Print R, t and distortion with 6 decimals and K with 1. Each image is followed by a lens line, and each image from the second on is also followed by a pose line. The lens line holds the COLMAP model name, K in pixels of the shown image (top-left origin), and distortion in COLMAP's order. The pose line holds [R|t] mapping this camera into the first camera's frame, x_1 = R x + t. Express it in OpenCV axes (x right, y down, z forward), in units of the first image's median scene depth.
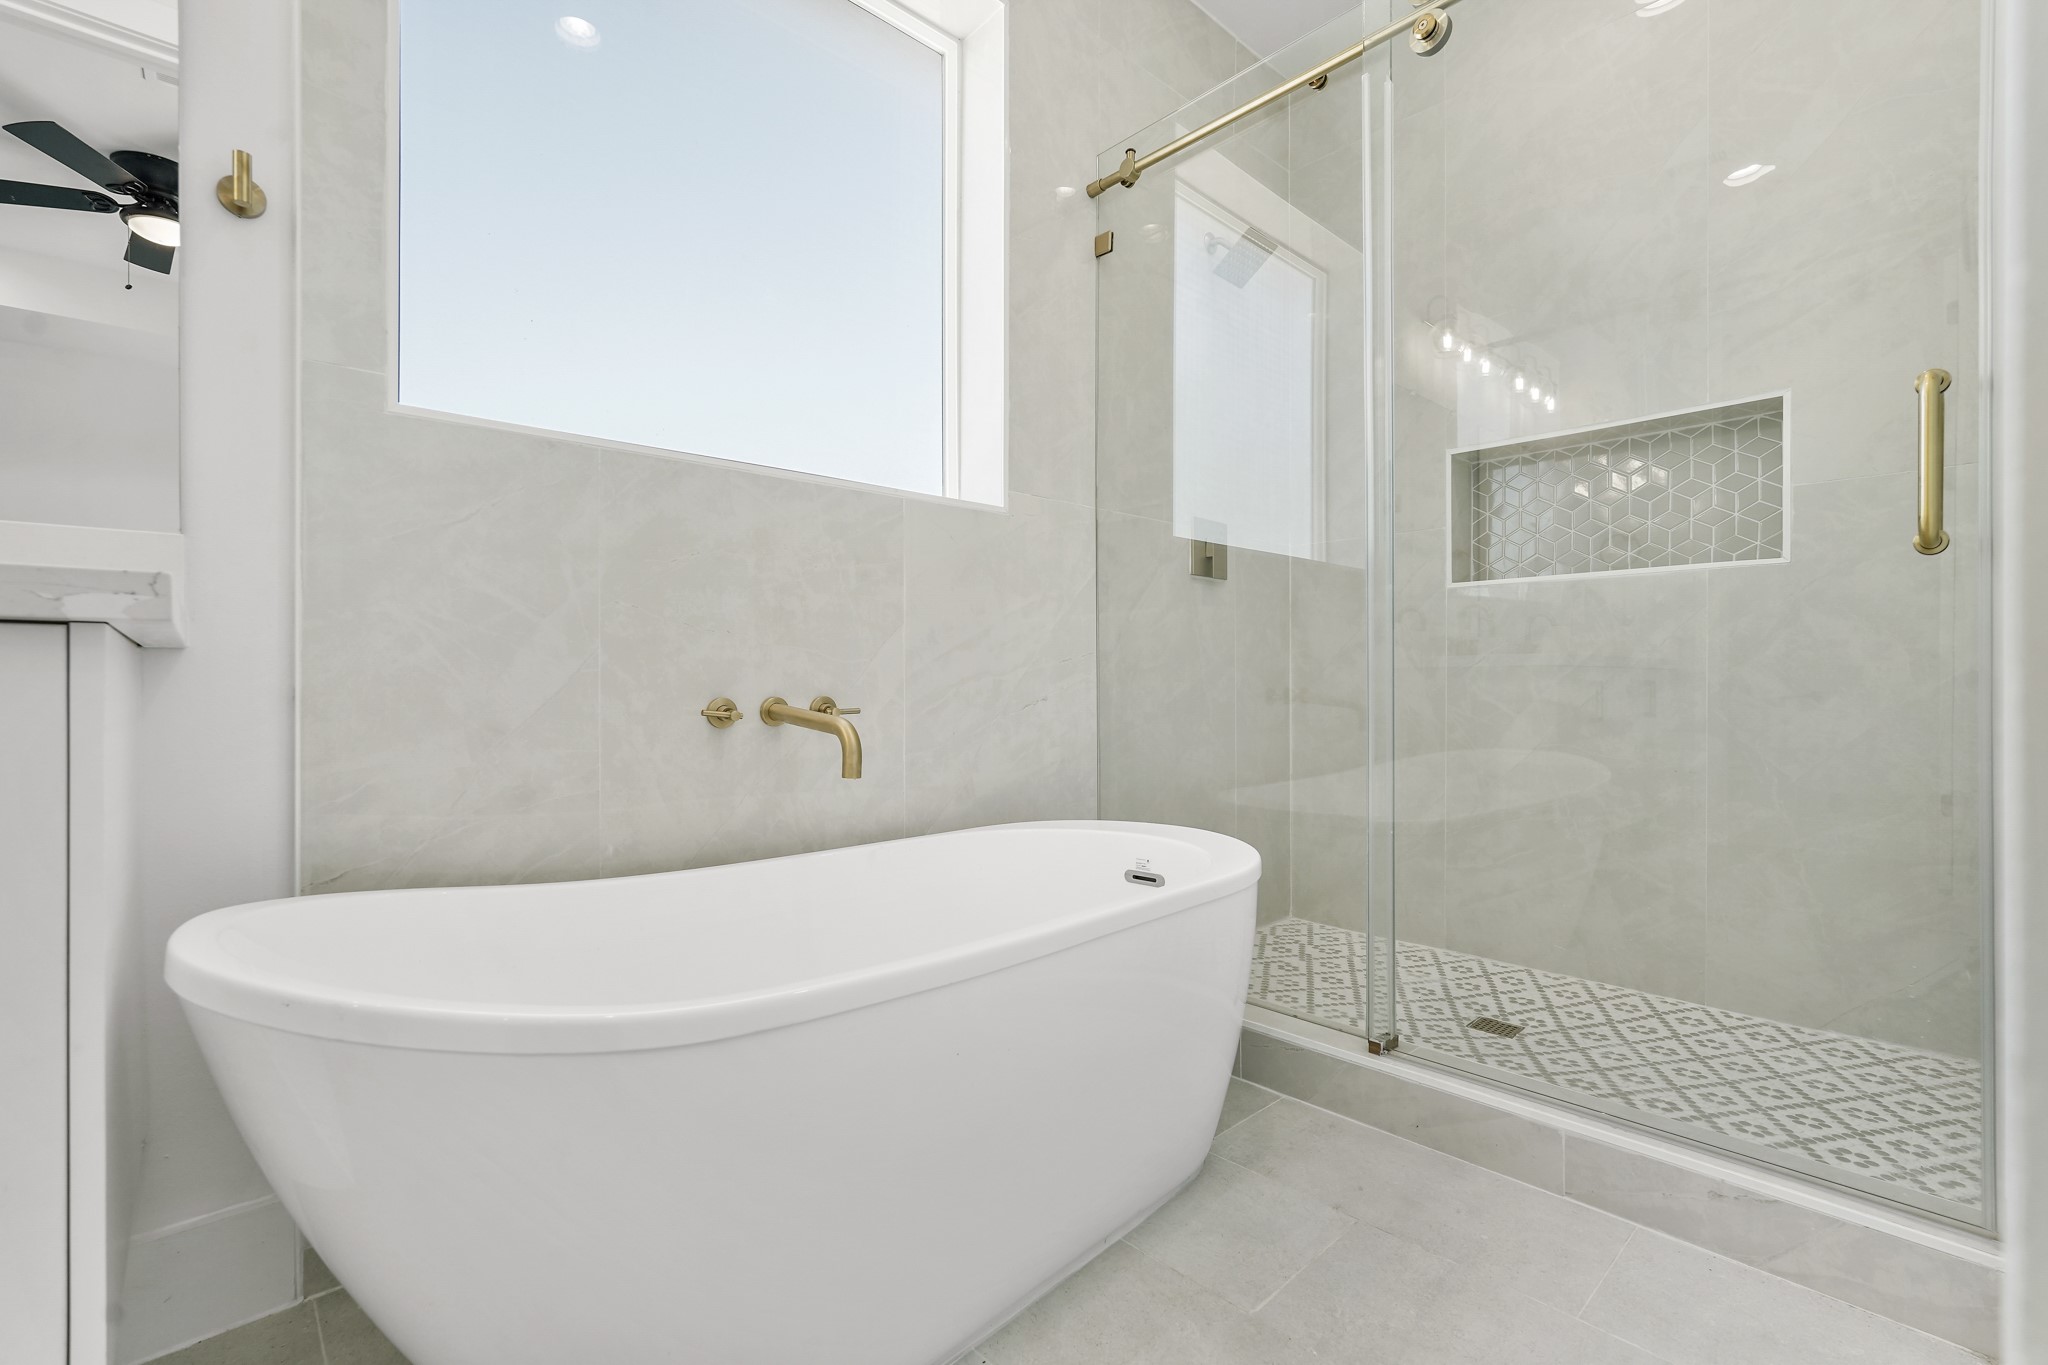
lens RADIAL K [[922.6, 0, 1040.7], [0, 922.6, 686.3], [0, 0, 1]] dist [-0.011129, 0.006135]
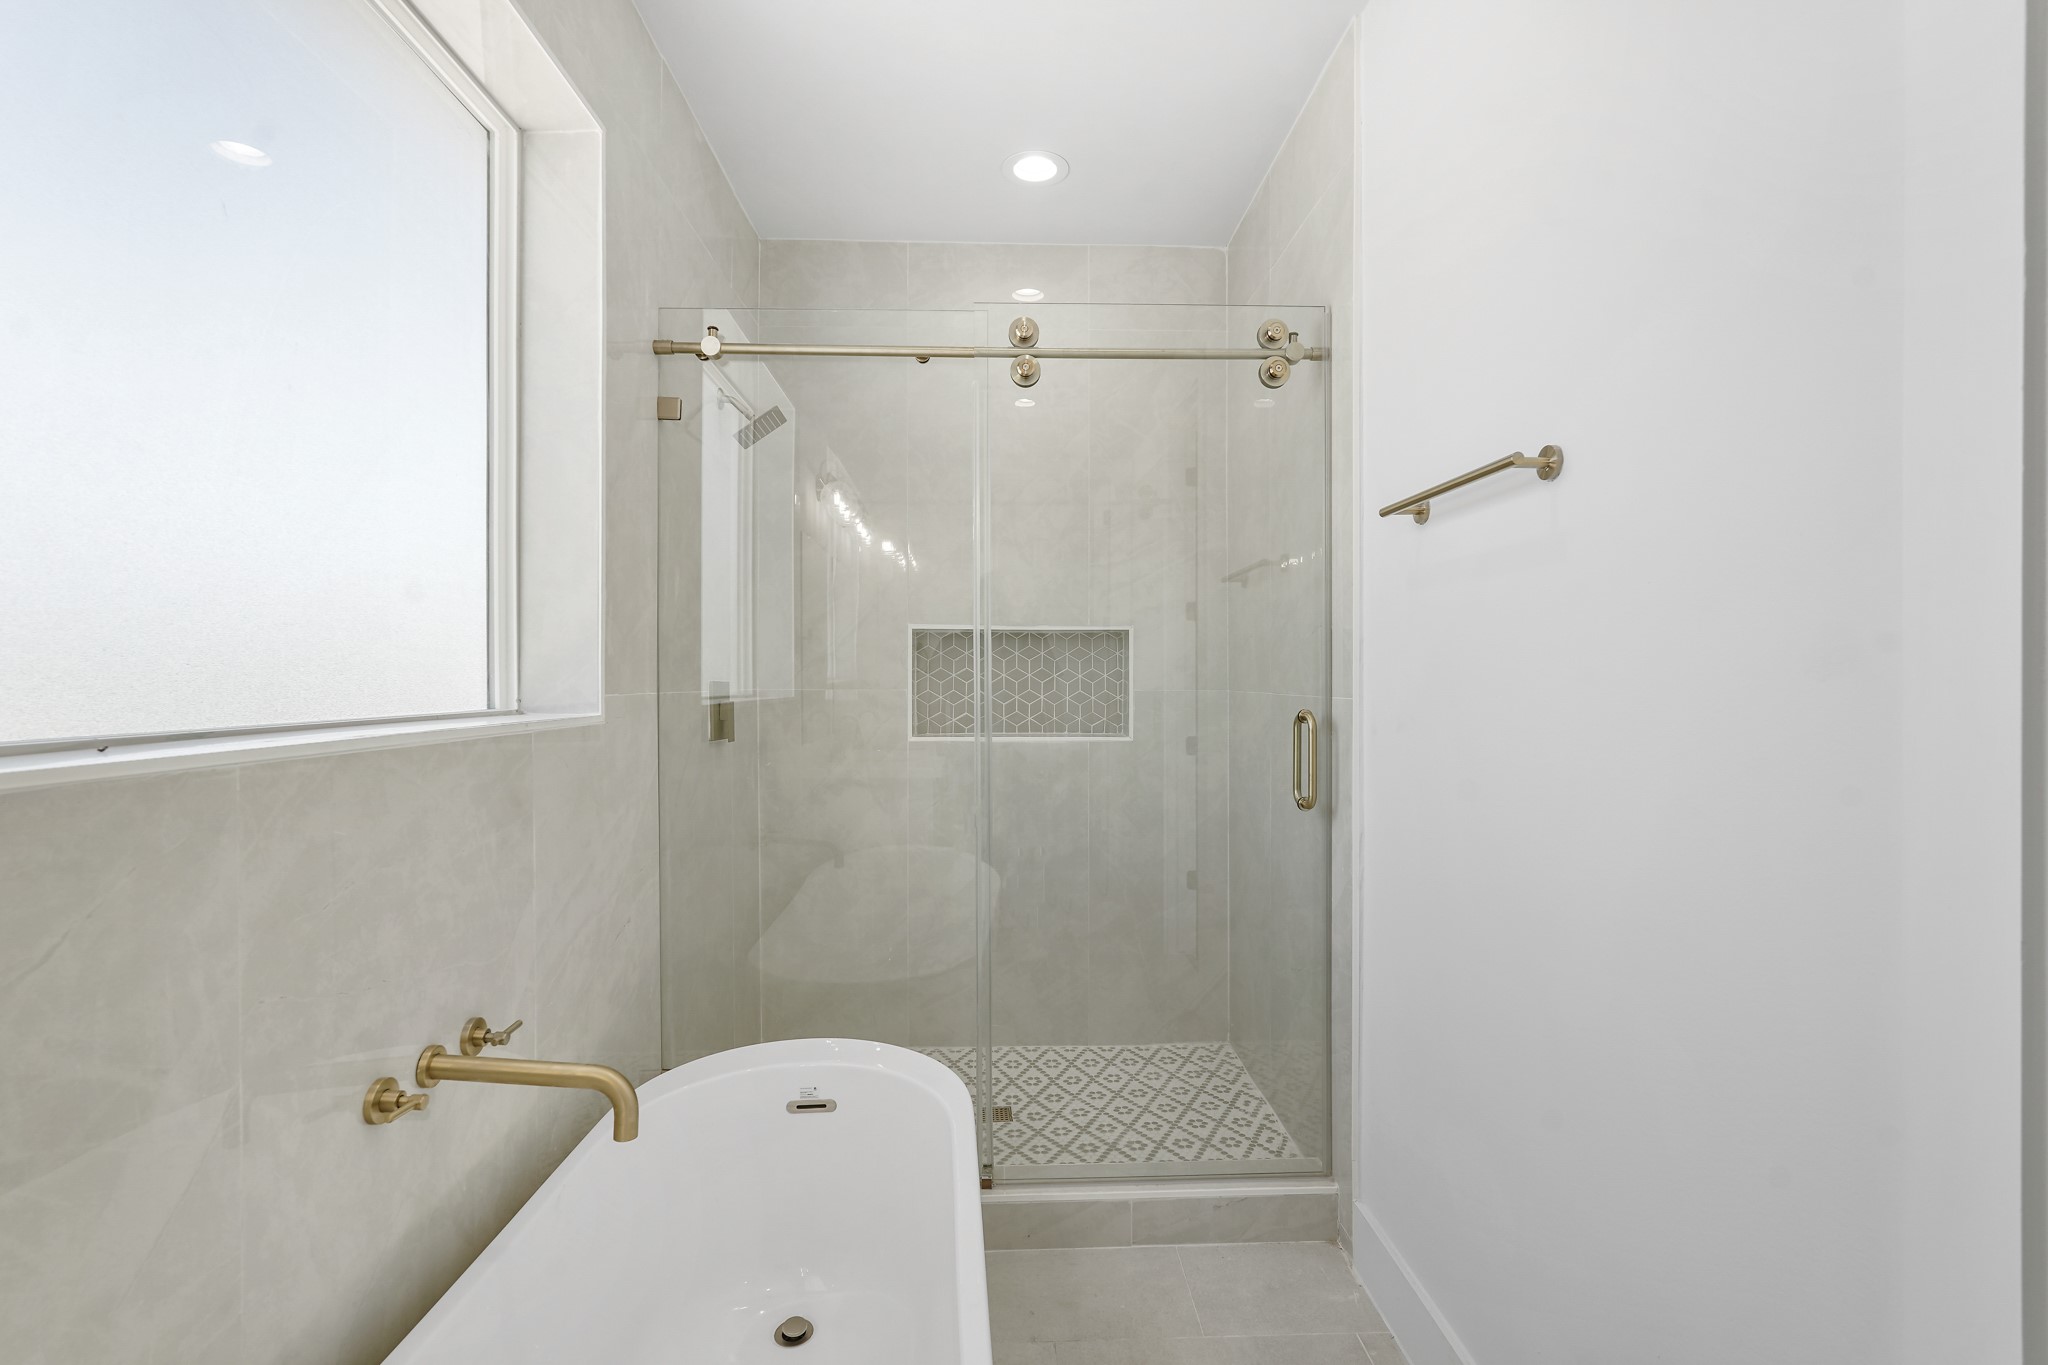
lens RADIAL K [[922.6, 0, 1042.7], [0, 922.6, 674.9], [0, 0, 1]] dist [-0.011129, 0.006135]
pose [[0.645935, 0.005607, 0.763372, -0.508755], [-0.005340, 0.999982, -0.002826, -0.271801], [-0.763374, -0.002251, 0.645953, 0.145953]]
